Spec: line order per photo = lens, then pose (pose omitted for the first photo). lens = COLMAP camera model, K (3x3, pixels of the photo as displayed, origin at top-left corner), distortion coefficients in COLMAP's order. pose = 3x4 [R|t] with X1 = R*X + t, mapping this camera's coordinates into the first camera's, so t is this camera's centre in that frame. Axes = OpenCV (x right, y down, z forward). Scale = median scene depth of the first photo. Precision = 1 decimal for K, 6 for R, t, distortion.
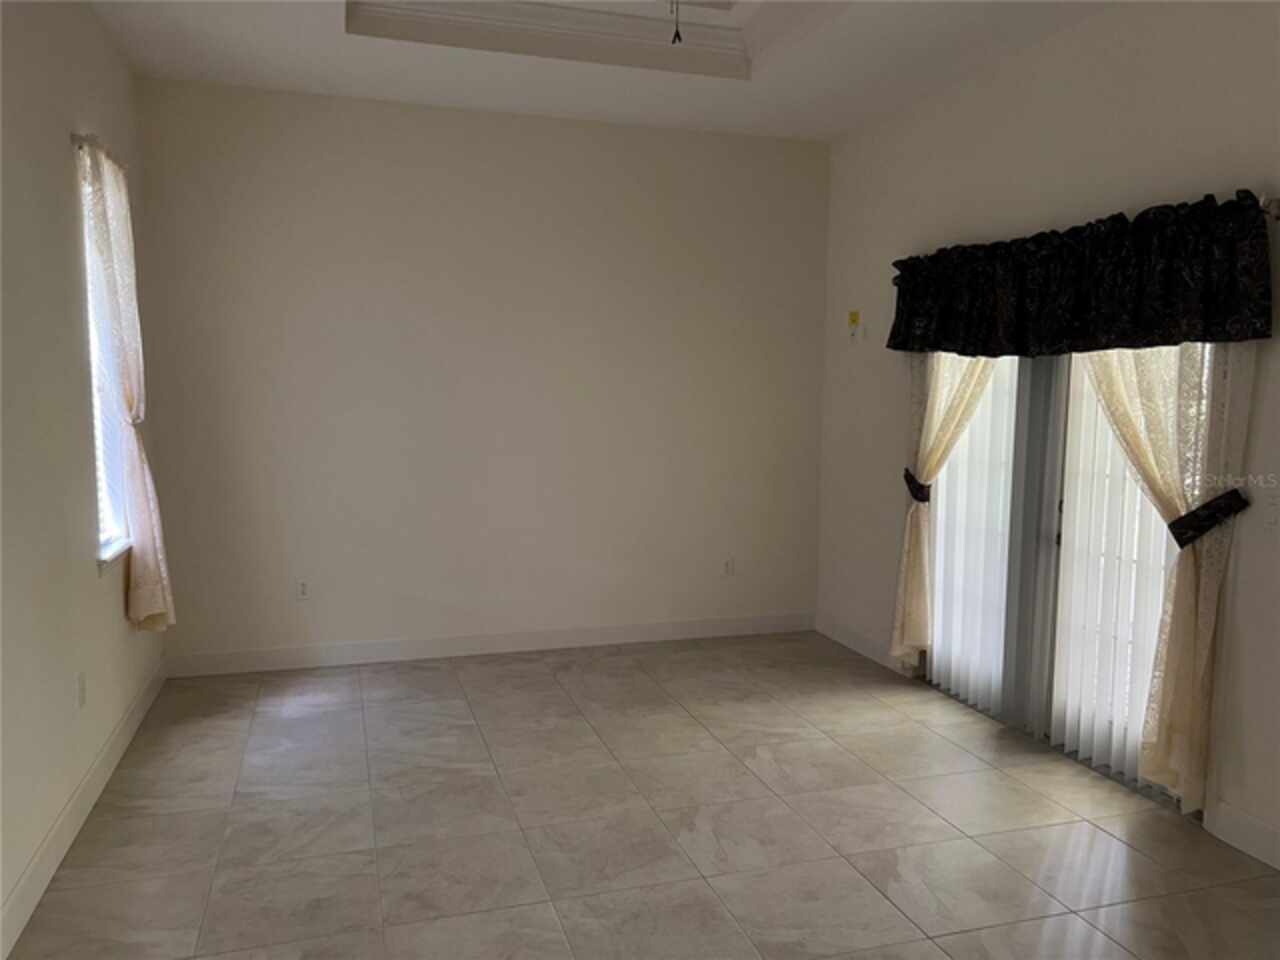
lens RADIAL K [[965.1, 0, 636.3], [0, 965.1, 482.5], [0, 0, 1]] dist [0.059299, -0.068407]
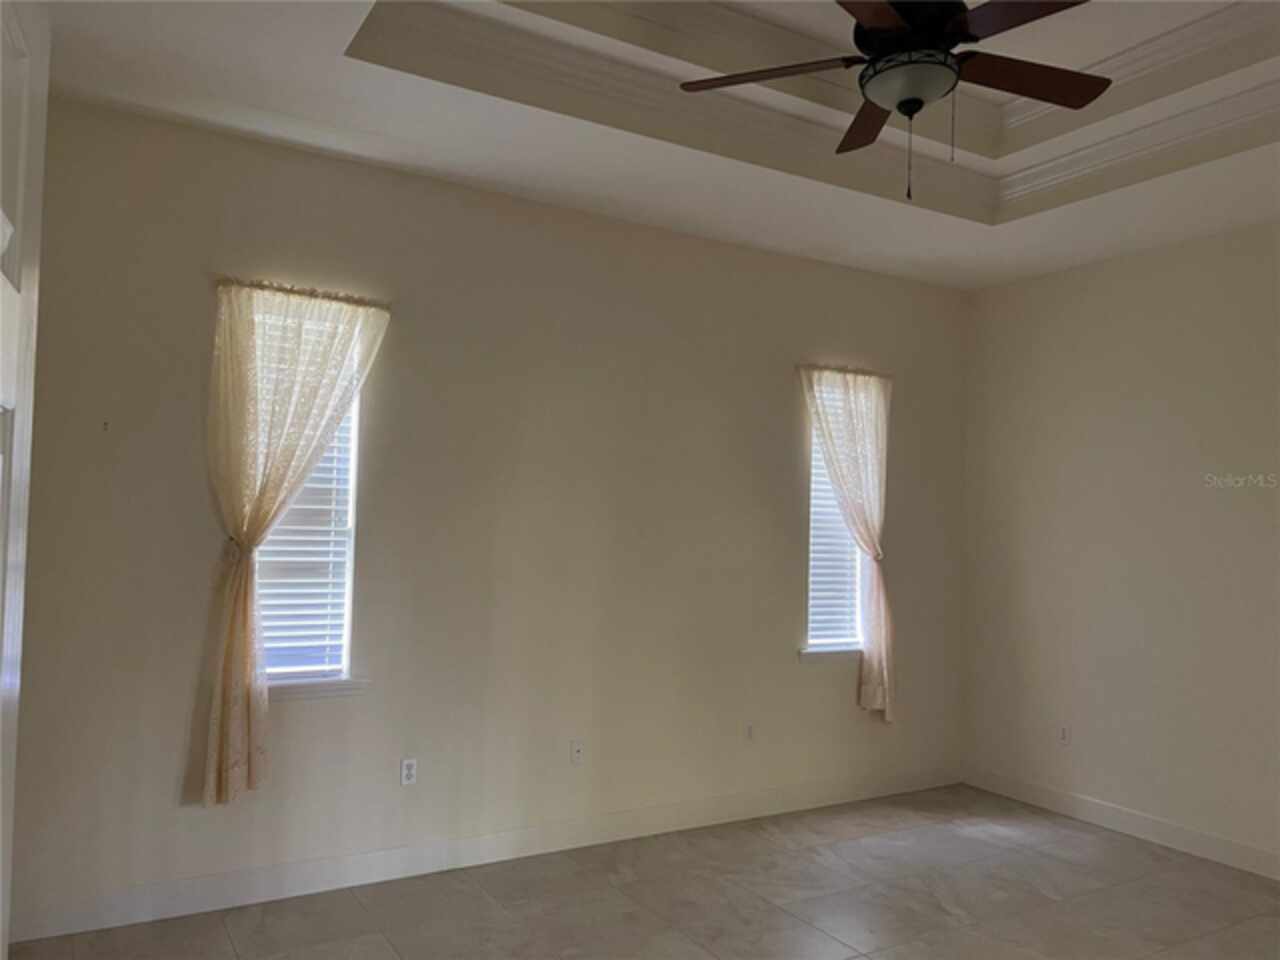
lens RADIAL K [[965.1, 0, 634.6], [0, 965.1, 478.2], [0, 0, 1]] dist [0.059299, -0.068407]
pose [[0.242289, -0.043182, -0.969243, 0.683065], [-0.120862, 0.989884, -0.074314, -0.031490], [0.962647, 0.135150, 0.234618, 0.359928]]
